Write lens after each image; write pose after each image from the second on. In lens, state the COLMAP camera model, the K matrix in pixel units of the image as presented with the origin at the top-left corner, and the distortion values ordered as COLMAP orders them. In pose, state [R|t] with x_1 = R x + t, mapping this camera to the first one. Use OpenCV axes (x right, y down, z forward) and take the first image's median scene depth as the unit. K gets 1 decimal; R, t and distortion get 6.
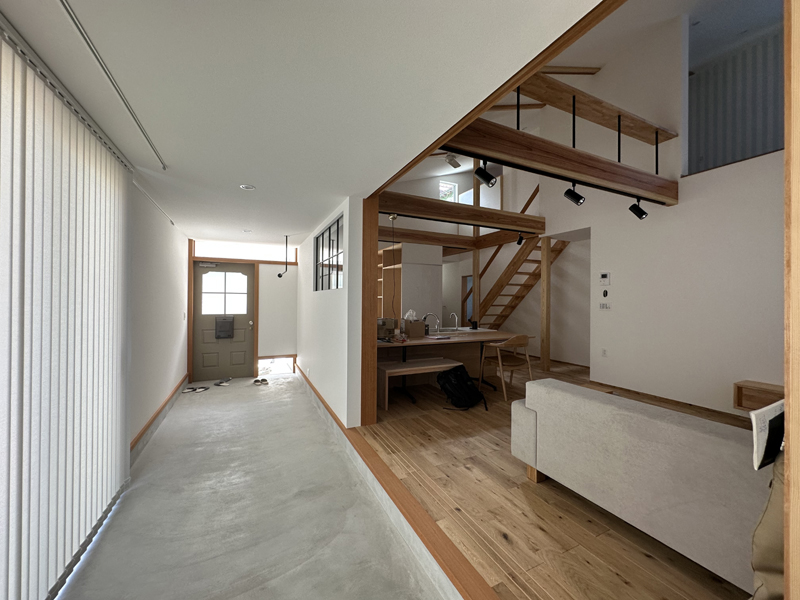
lens RADIAL K [[320.9, 0, 398.1], [0, 320.9, 298.2], [0, 0, 1]] dist [-0.000023, 0.000015]
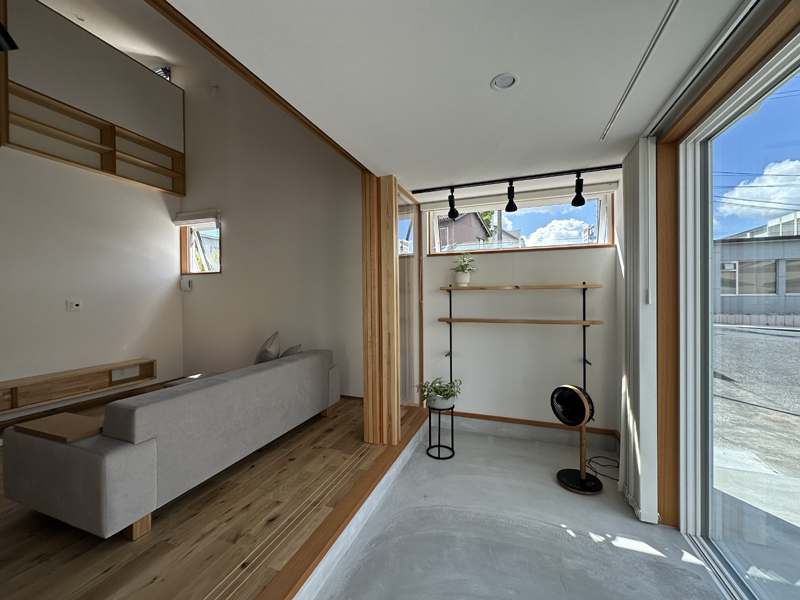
lens RADIAL K [[320.9, 0, 398.2], [0, 320.9, 298.2], [0, 0, 1]] dist [-0.000023, 0.000015]
pose [[-0.698074, -0.004859, 0.716009, -0.678156], [-0.001498, 0.999985, 0.005325, 0.004524], [-0.716024, 0.002645, -0.698071, 1.370520]]
